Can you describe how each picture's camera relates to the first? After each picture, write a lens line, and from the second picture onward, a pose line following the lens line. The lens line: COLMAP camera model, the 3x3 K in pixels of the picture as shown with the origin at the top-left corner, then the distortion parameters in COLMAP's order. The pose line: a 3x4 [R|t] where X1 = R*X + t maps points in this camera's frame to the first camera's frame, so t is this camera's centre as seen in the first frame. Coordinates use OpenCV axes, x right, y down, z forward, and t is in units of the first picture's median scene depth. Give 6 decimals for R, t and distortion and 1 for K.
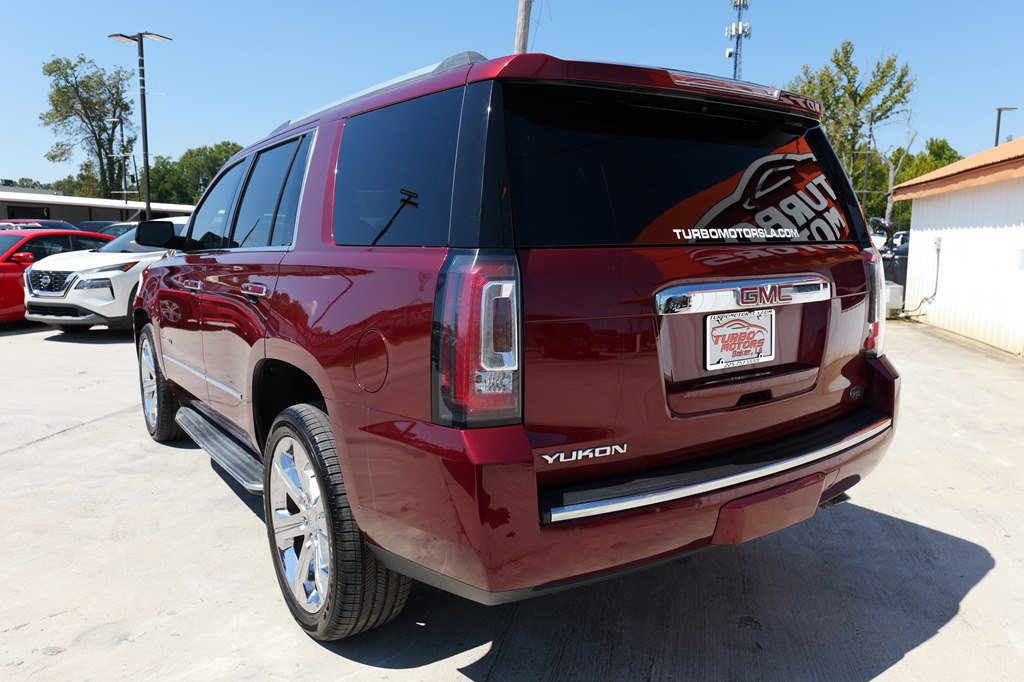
lens RADIAL K [[726.0, 0, 513.7], [0, 726.0, 339.1], [0, 0, 1]] dist [0.015977, -0.012698]
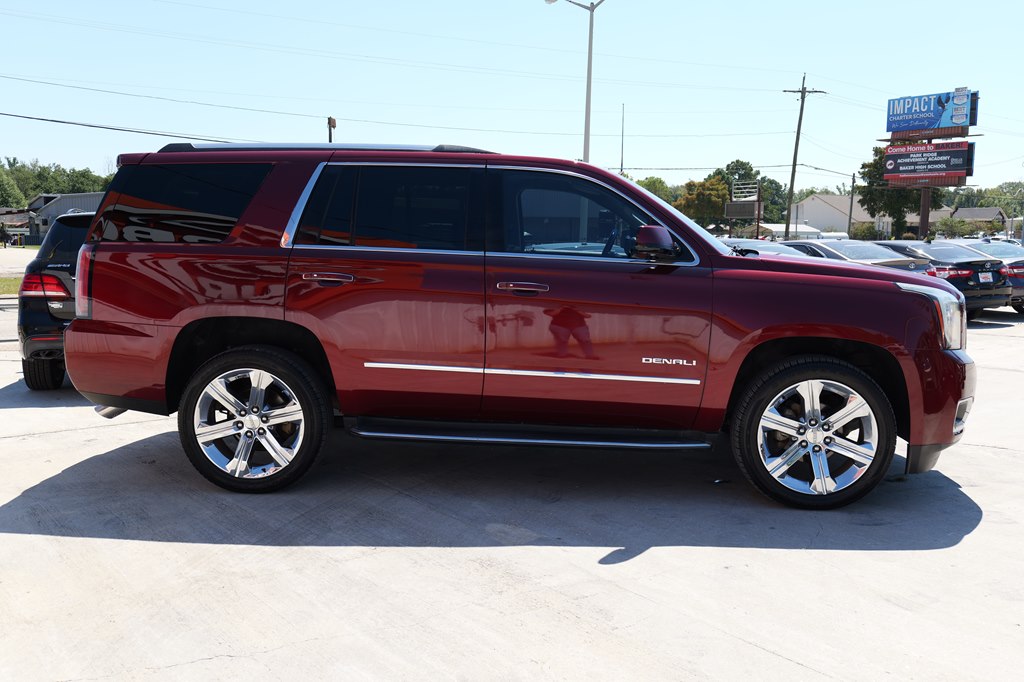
lens RADIAL K [[951.1, 0, 514.2], [0, 951.1, 334.7], [0, 0, 1]] dist [0.003434, 0.000000]
pose [[-0.628286, 0.075580, -0.774303, 1.151989], [-0.117117, 0.974739, 0.190175, -0.330488], [0.769117, 0.210168, -0.603563, 2.271596]]
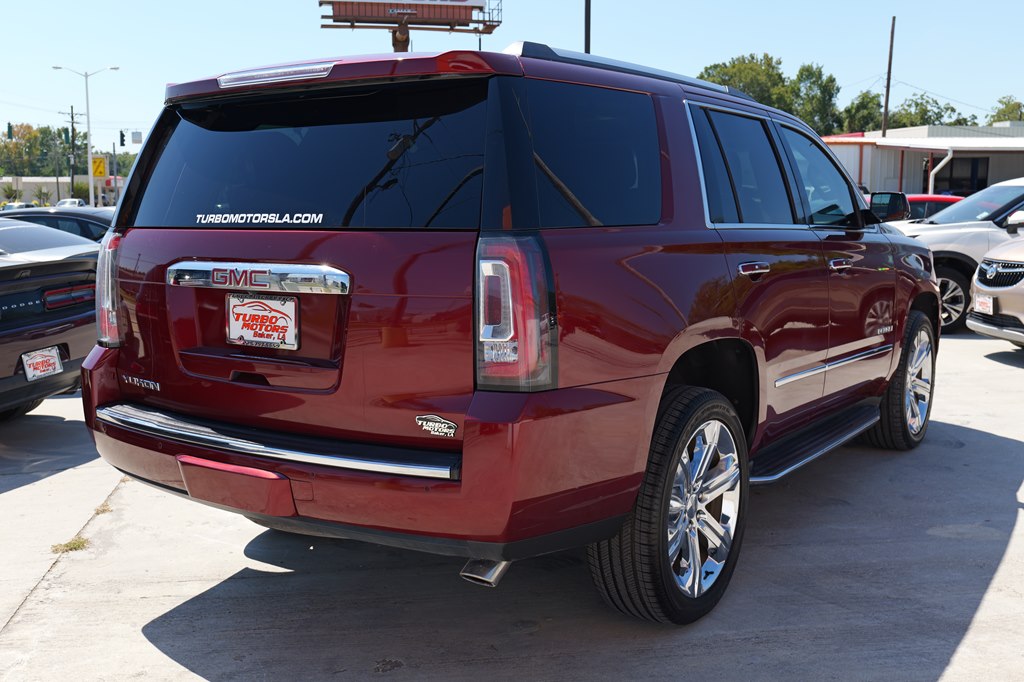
lens RADIAL K [[1043.2, 0, 516.5], [0, 1043.2, 339.2], [0, 0, 1]] dist [0.004265, 0.000000]
pose [[0.361671, 0.120450, -0.924492, 1.140476], [-0.124910, 0.988939, 0.079981, -0.086933], [0.923900, 0.086551, 0.372716, 0.496673]]
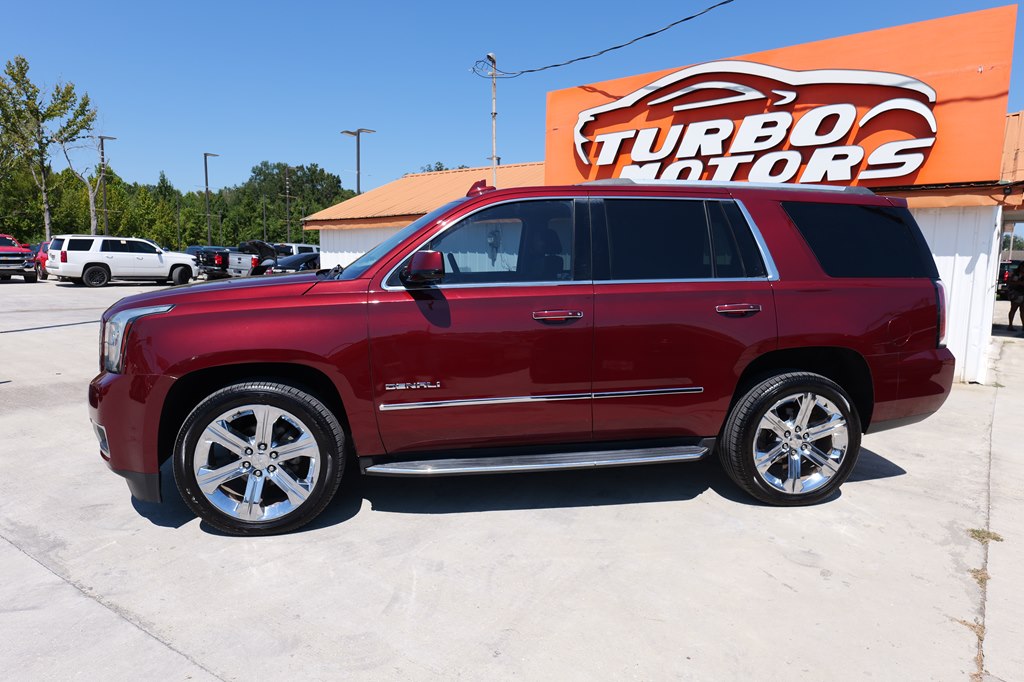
lens RADIAL K [[617.1, 0, 514.5], [0, 617.1, 341.2], [0, 0, 1]] dist [0.004066, -0.004202]
pose [[0.435328, -0.114913, 0.892908, -1.350384], [0.109755, 0.991196, 0.074052, -0.117049], [-0.893557, 0.065765, 0.444107, 0.698115]]
